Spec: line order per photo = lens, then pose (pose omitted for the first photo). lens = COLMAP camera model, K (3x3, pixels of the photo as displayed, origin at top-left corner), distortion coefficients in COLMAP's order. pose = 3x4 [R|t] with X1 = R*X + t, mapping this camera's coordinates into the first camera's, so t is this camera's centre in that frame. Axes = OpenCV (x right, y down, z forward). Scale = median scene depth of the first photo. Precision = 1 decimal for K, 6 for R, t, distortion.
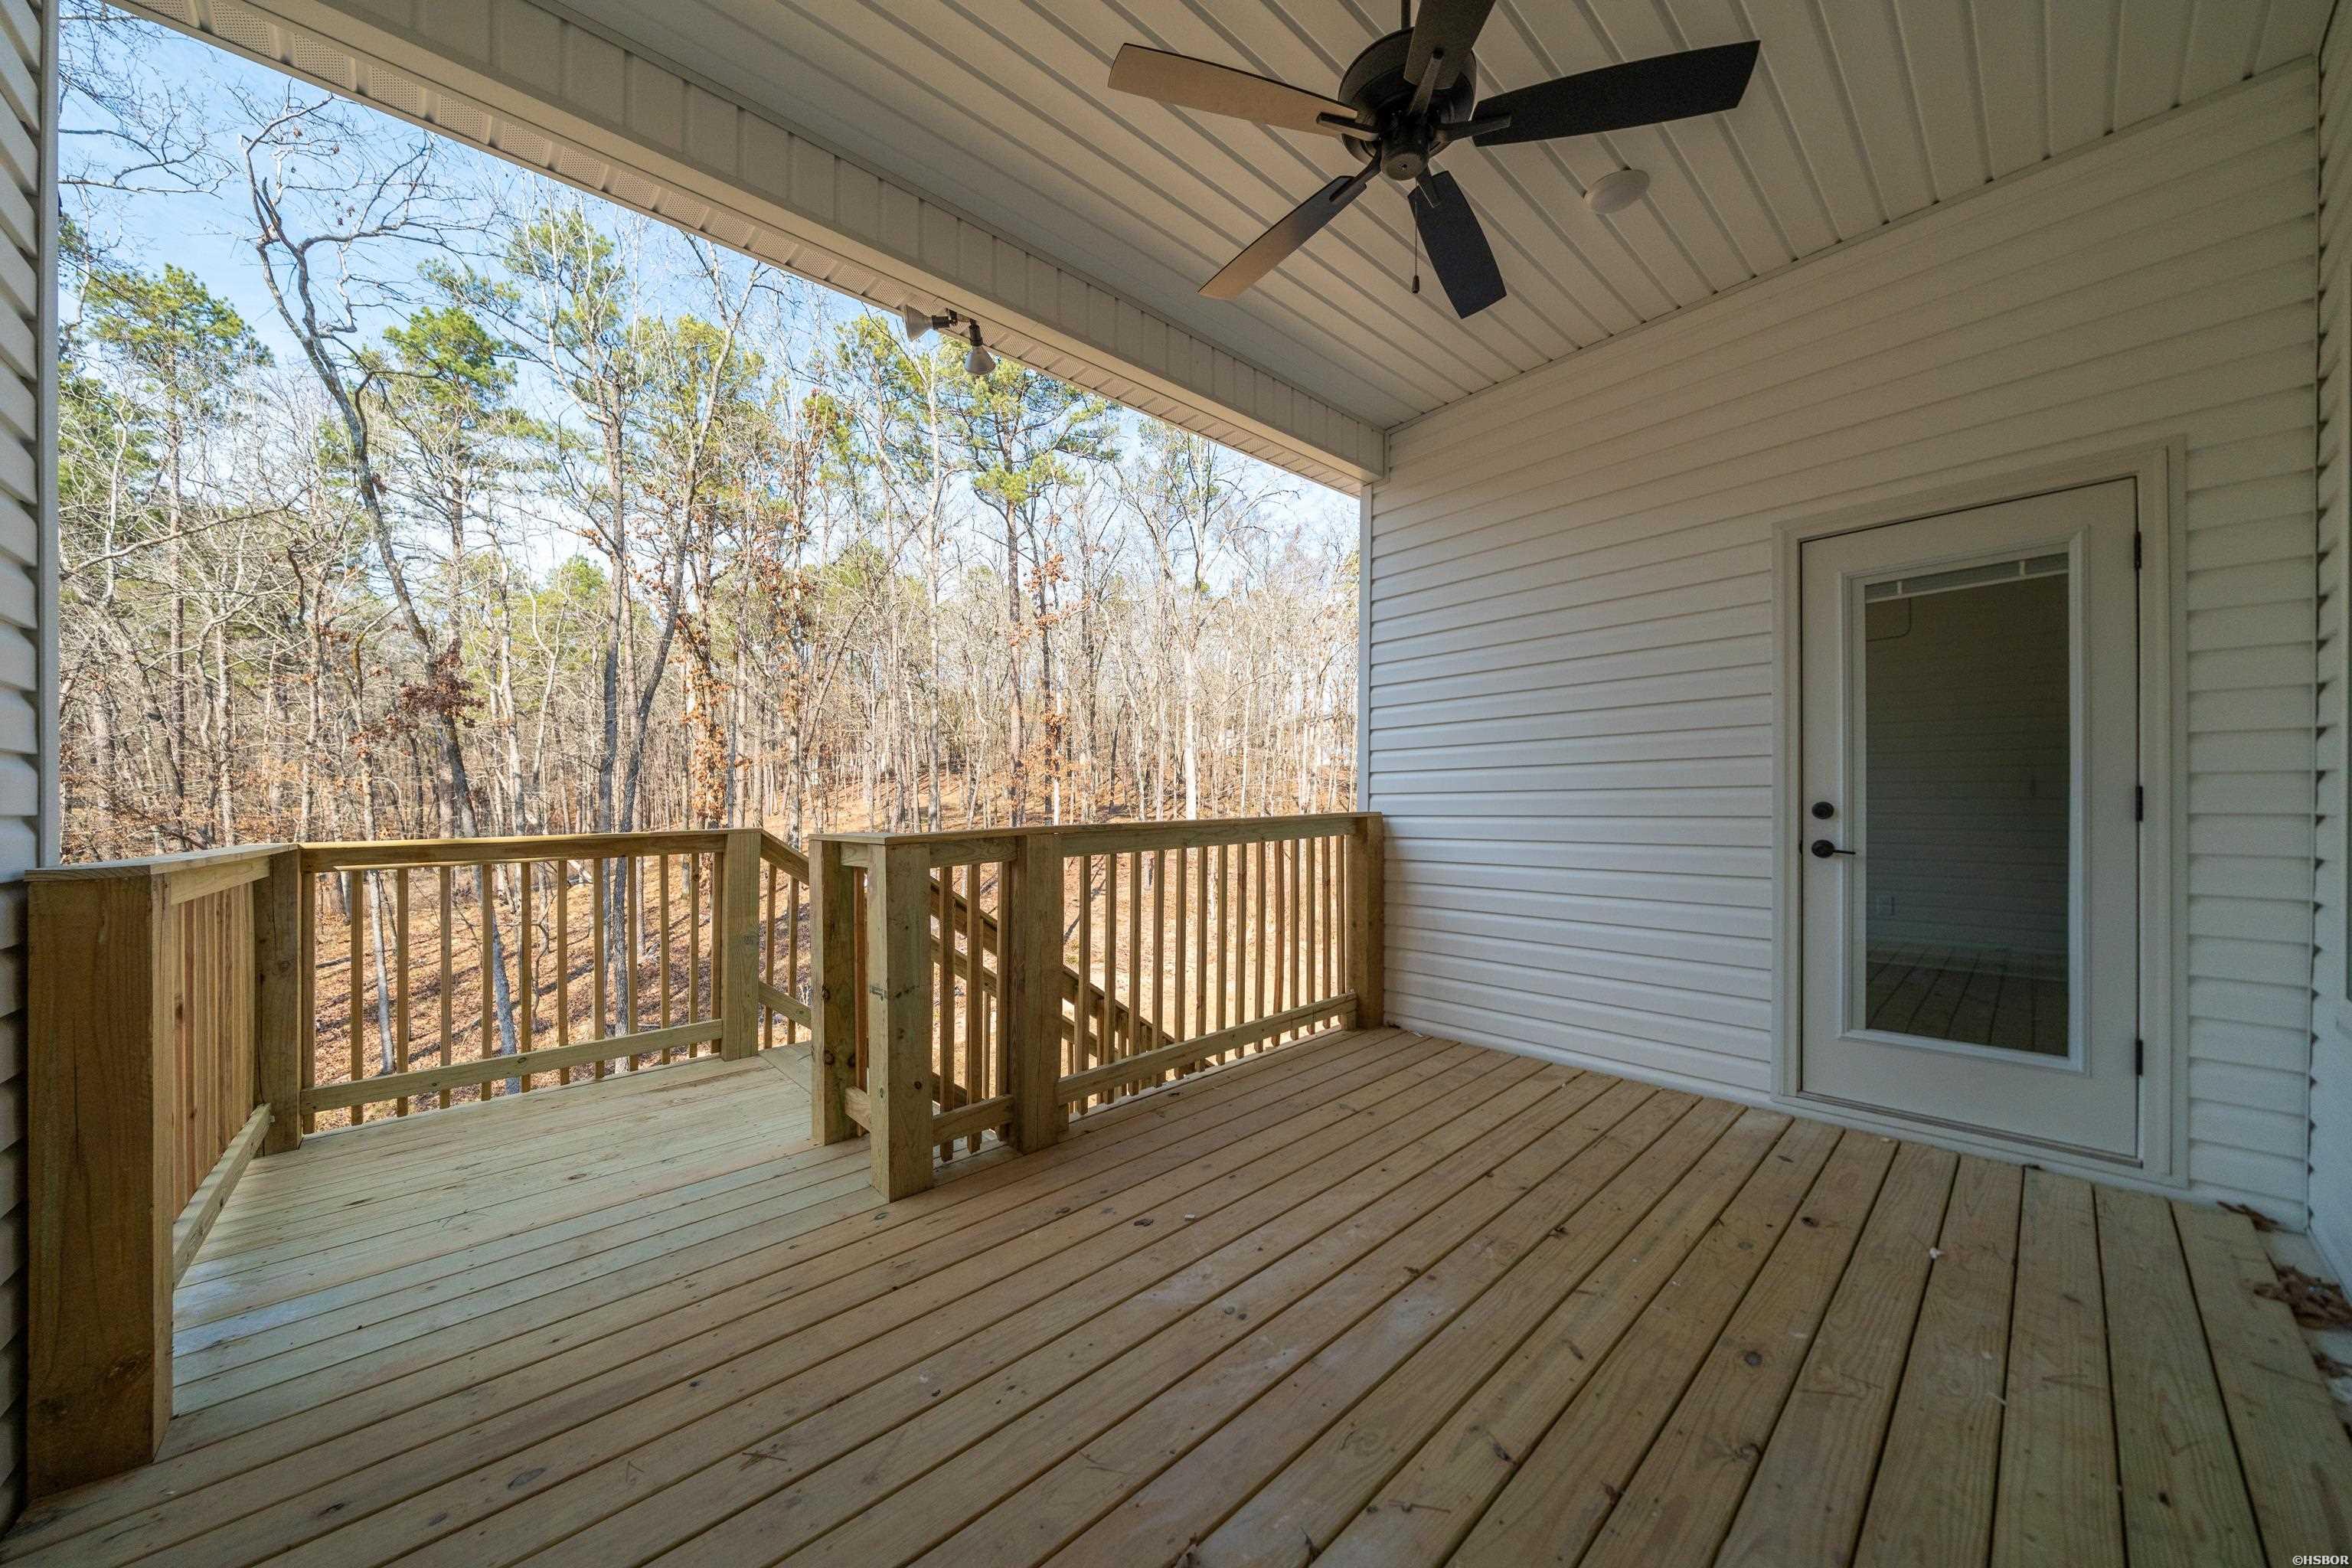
lens RADIAL K [[808.9, 0, 1172.8], [0, 808.9, 792.8], [0, 0, 1]] dist [-0.001014, -0.000134]
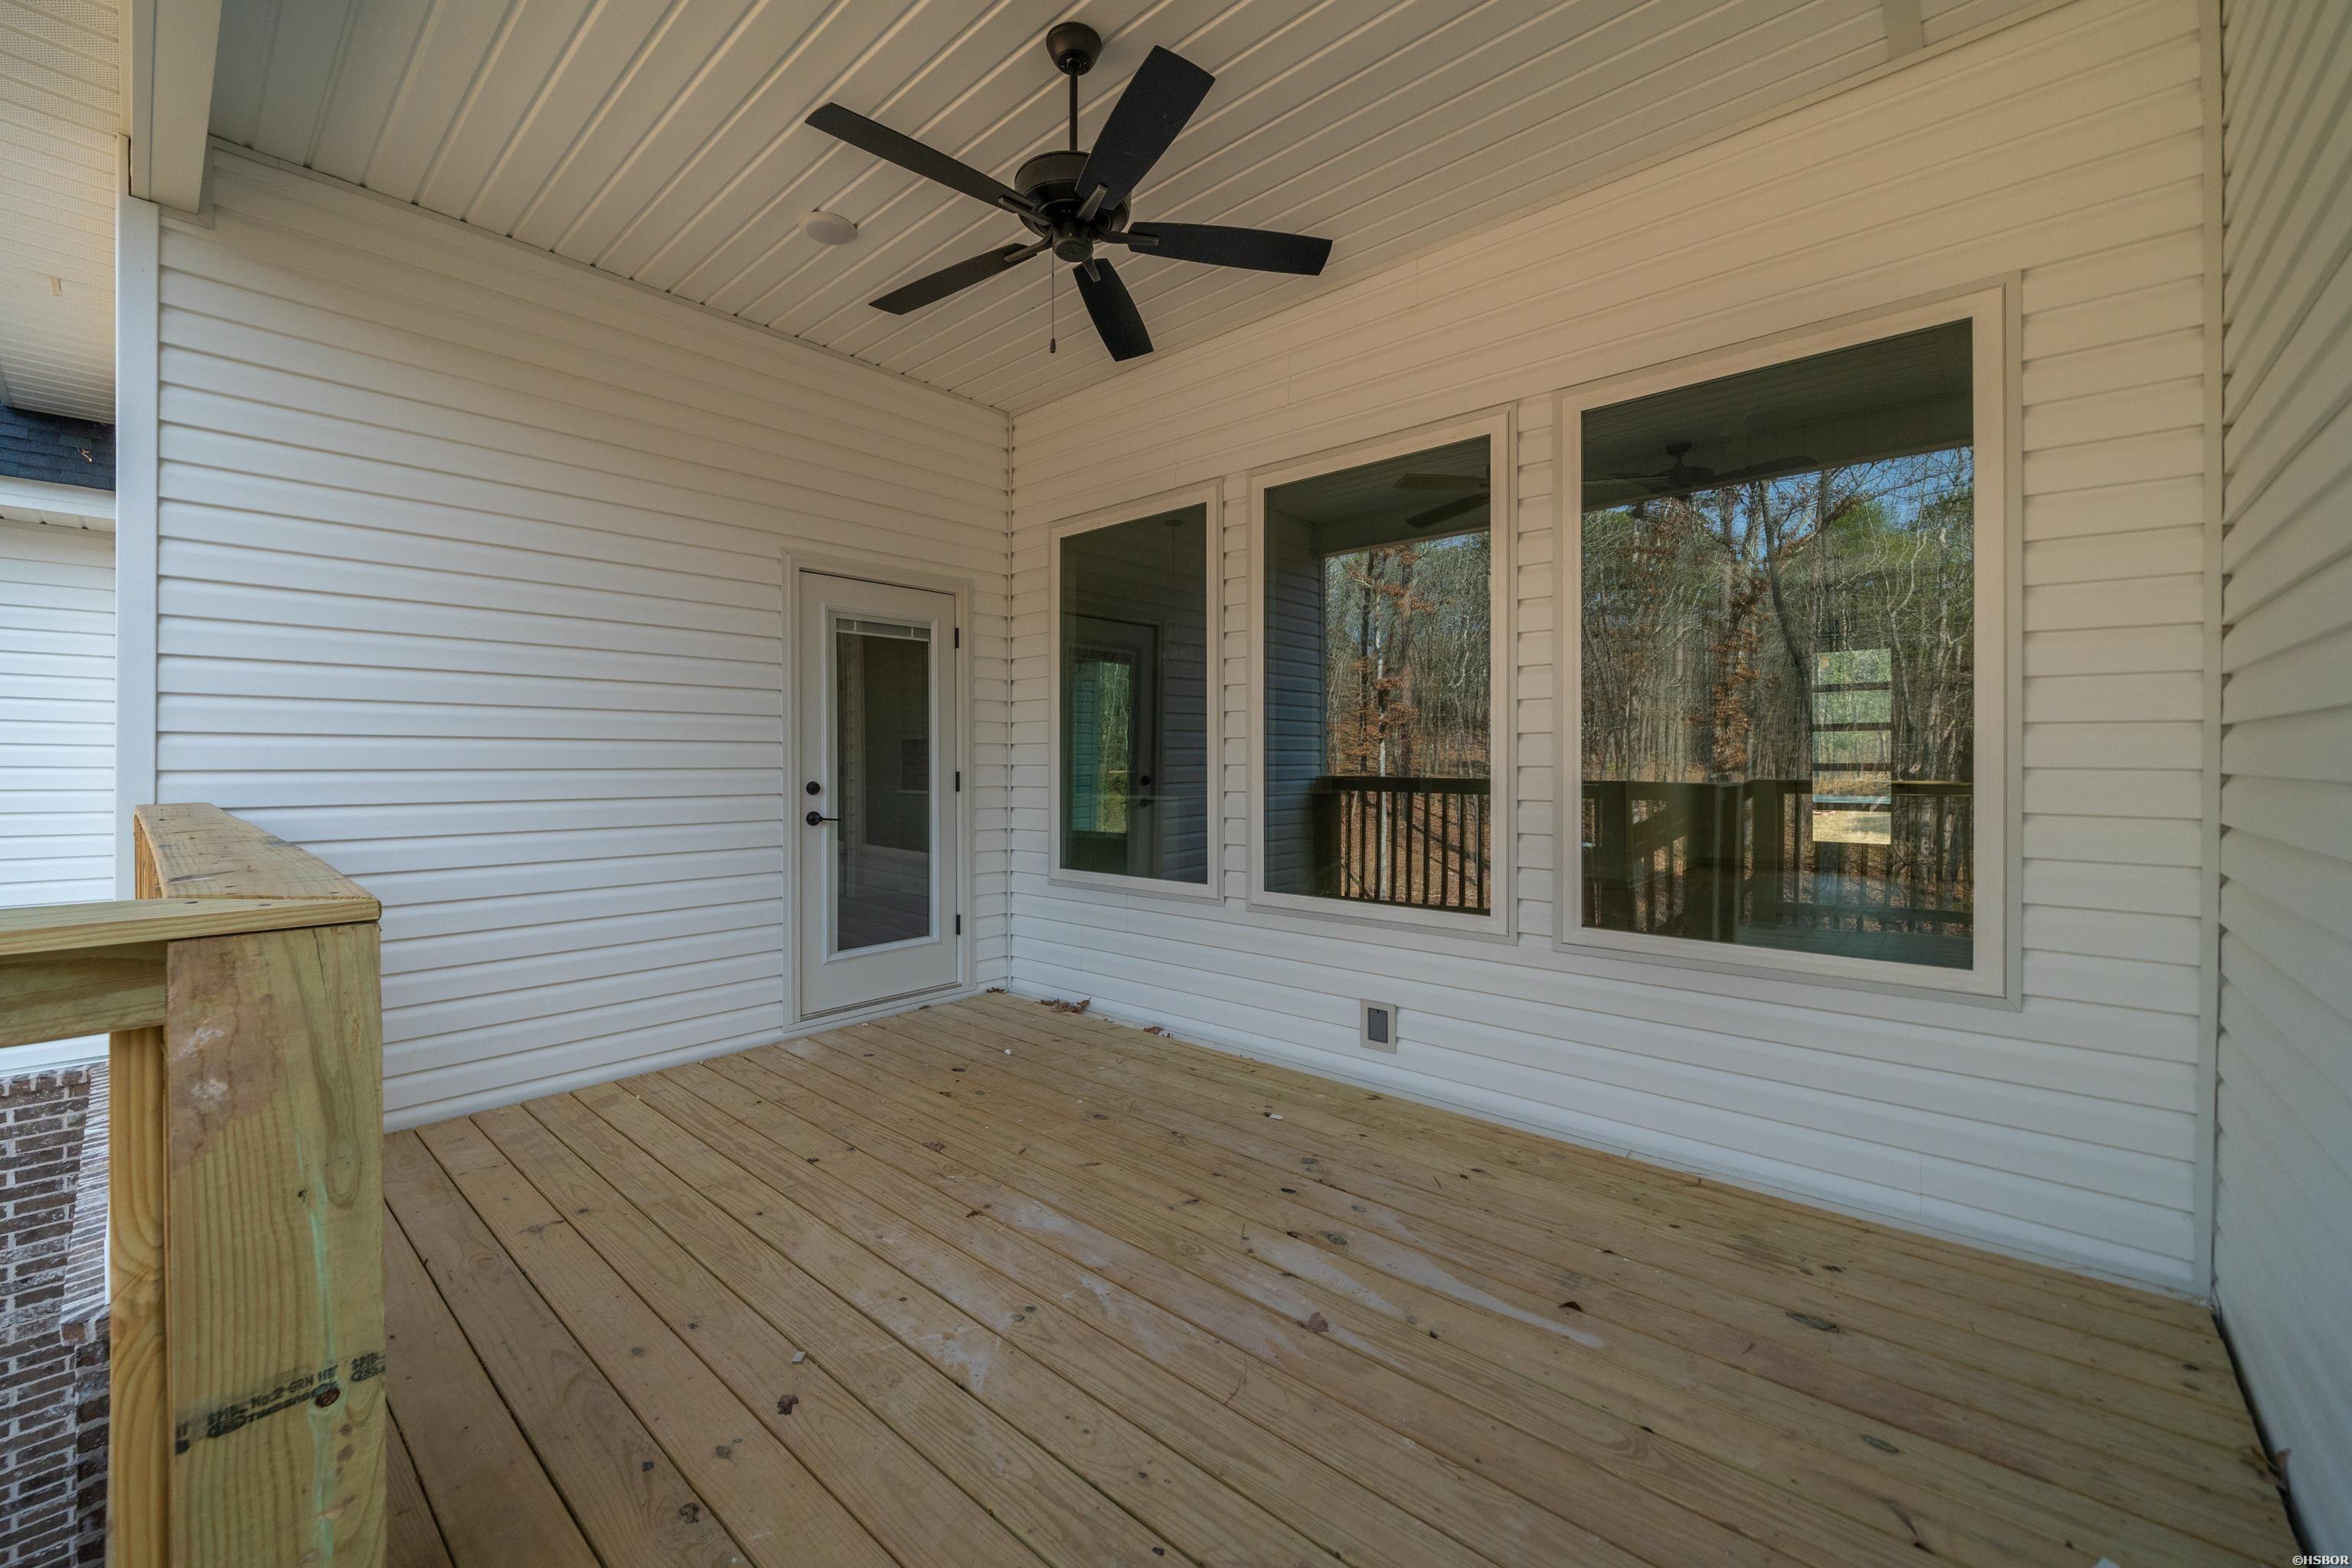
lens RADIAL K [[834.4, 0, 1176.0], [0, 834.4, 784.0], [0, 0, 1]] dist [-0.000142, 0.000018]
pose [[-0.056295, -0.008460, 0.998378, -0.560197], [-0.004341, 0.999957, 0.008229, 0.002196], [-0.998405, -0.003870, -0.056329, 0.533854]]
